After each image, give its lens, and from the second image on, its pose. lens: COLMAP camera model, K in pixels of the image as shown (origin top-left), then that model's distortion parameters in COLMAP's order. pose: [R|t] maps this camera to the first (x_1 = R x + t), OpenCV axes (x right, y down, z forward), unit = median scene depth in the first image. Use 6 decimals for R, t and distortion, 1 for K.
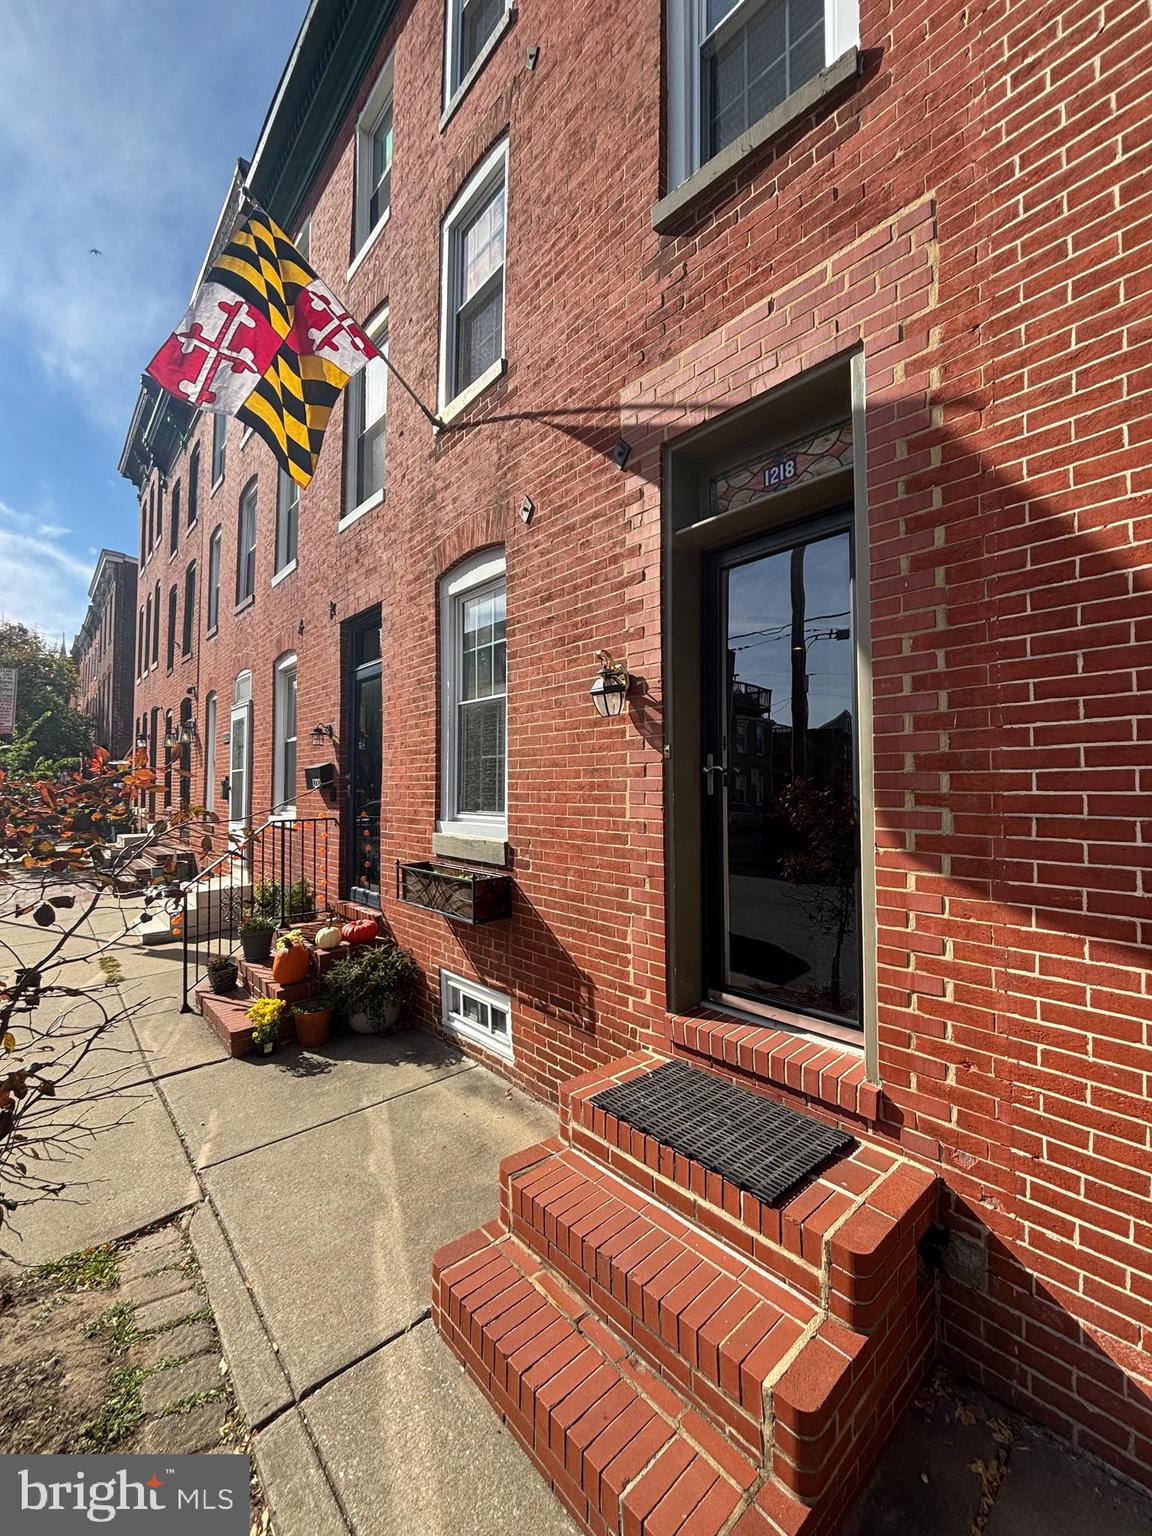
lens RADIAL K [[620.5, 0, 578.6], [0, 620.5, 775.0], [0, 0, 1]] dist [-0.000956, -0.000597]
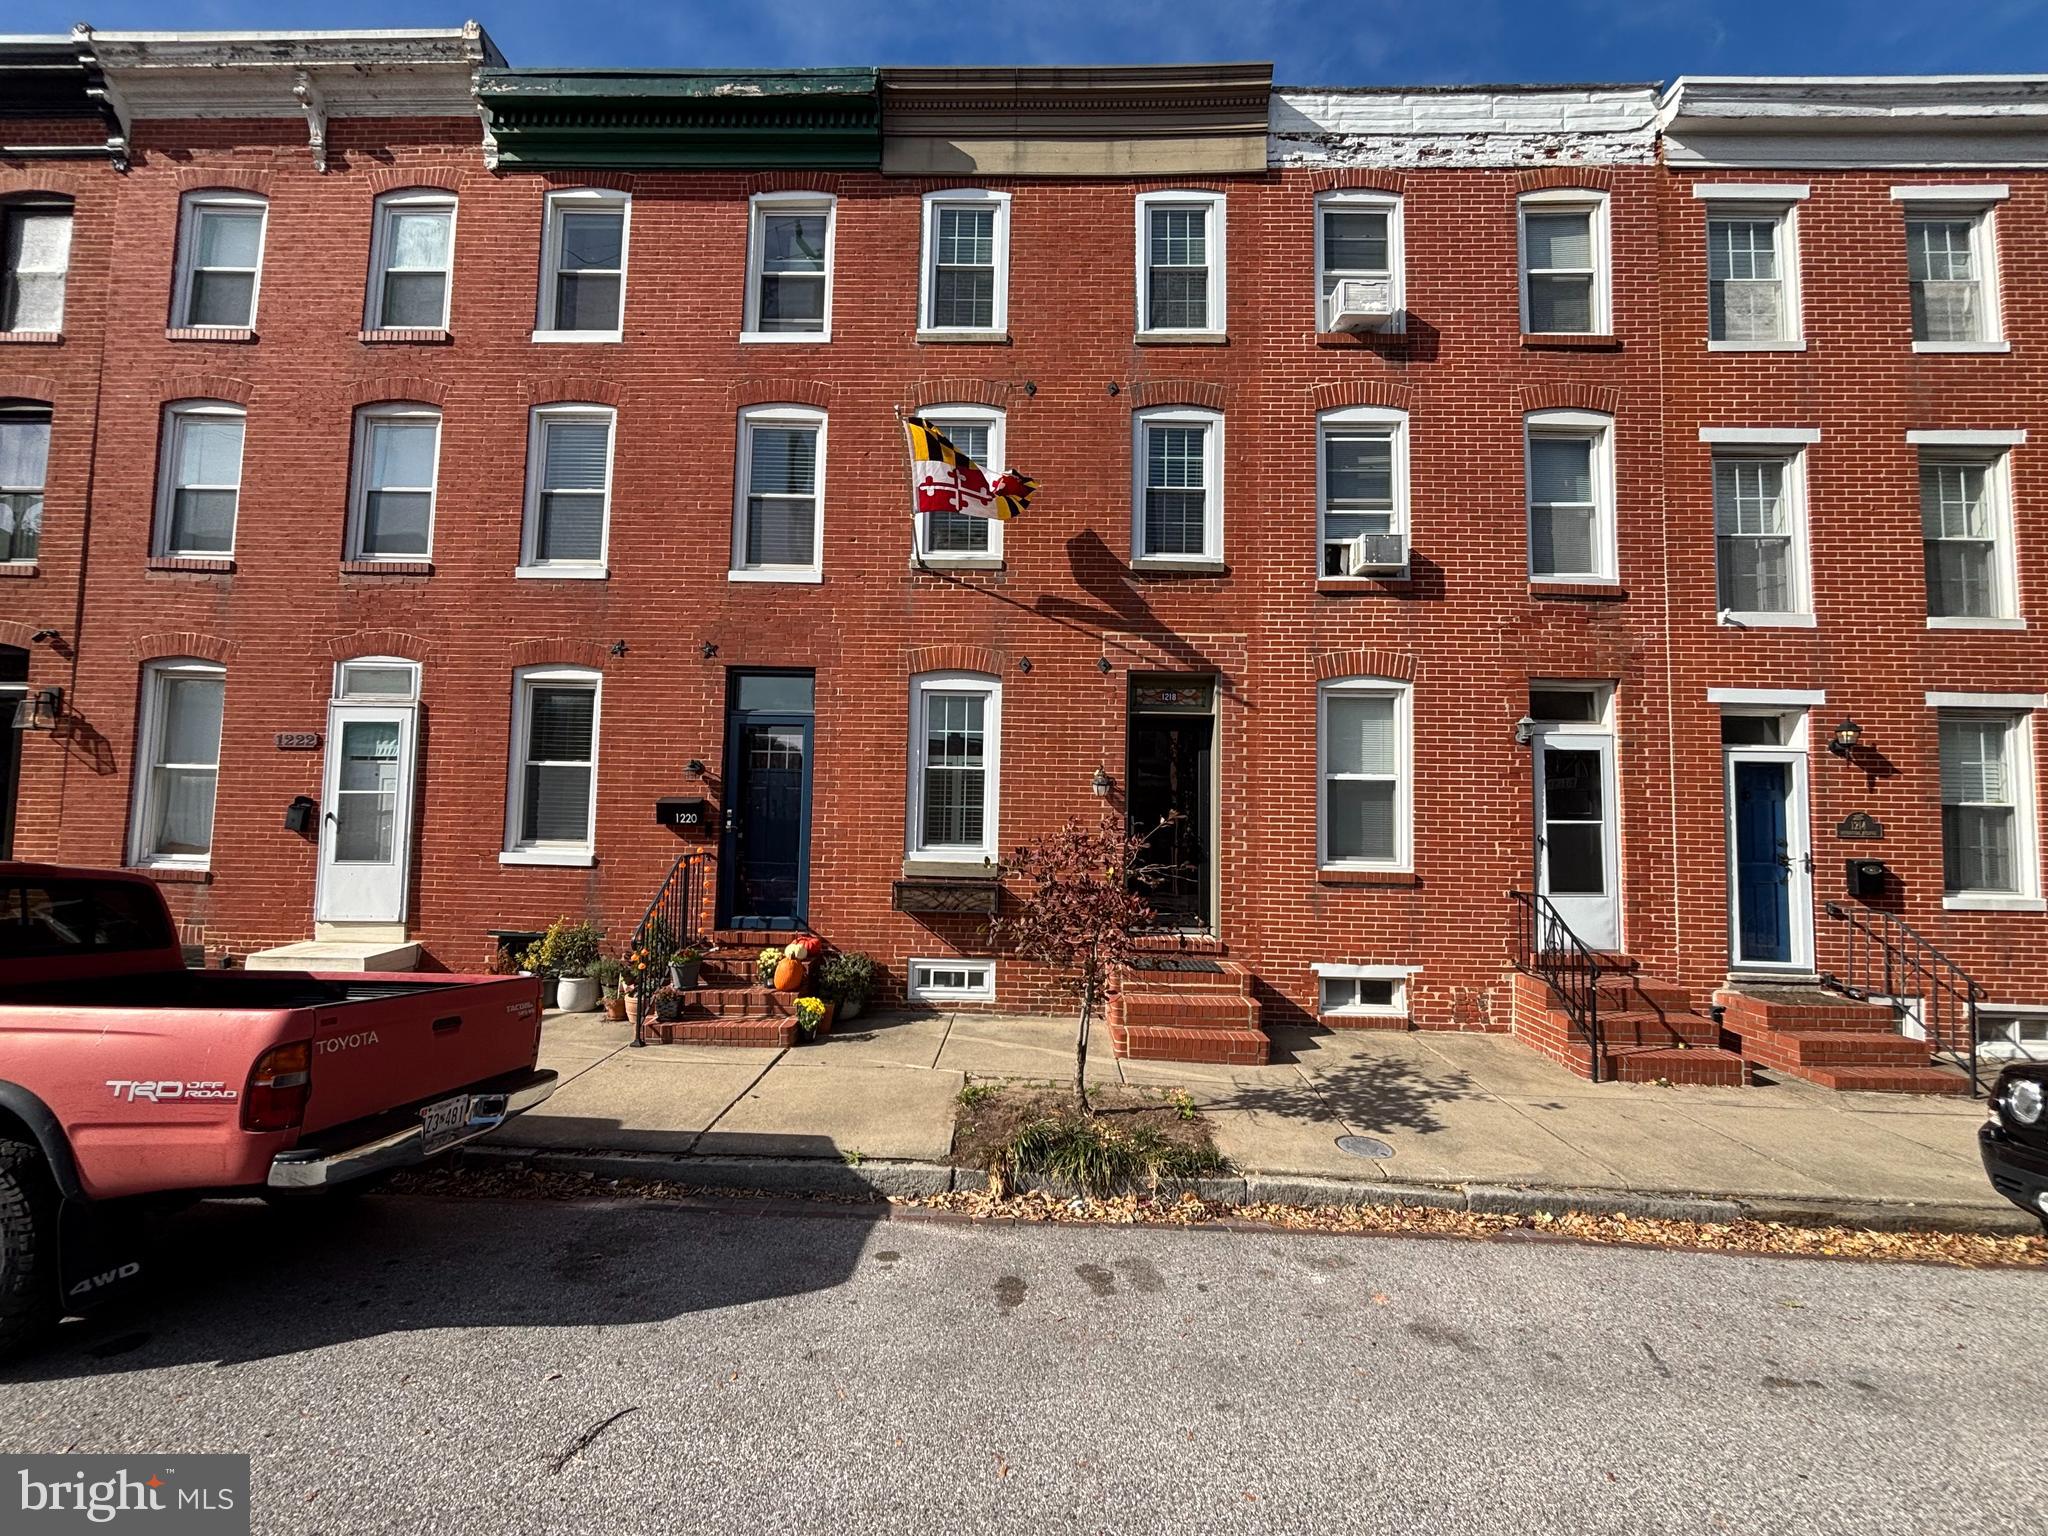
lens RADIAL K [[827.4, 0, 1024.0], [0, 827.4, 768.0], [0, 0, 1]] dist [-0.000956, -0.000597]
pose [[0.686635, 0.051611, 0.725168, -1.576147], [-0.037585, 0.998663, -0.035488, -0.061649], [-0.726030, -0.002888, 0.687657, -0.507325]]
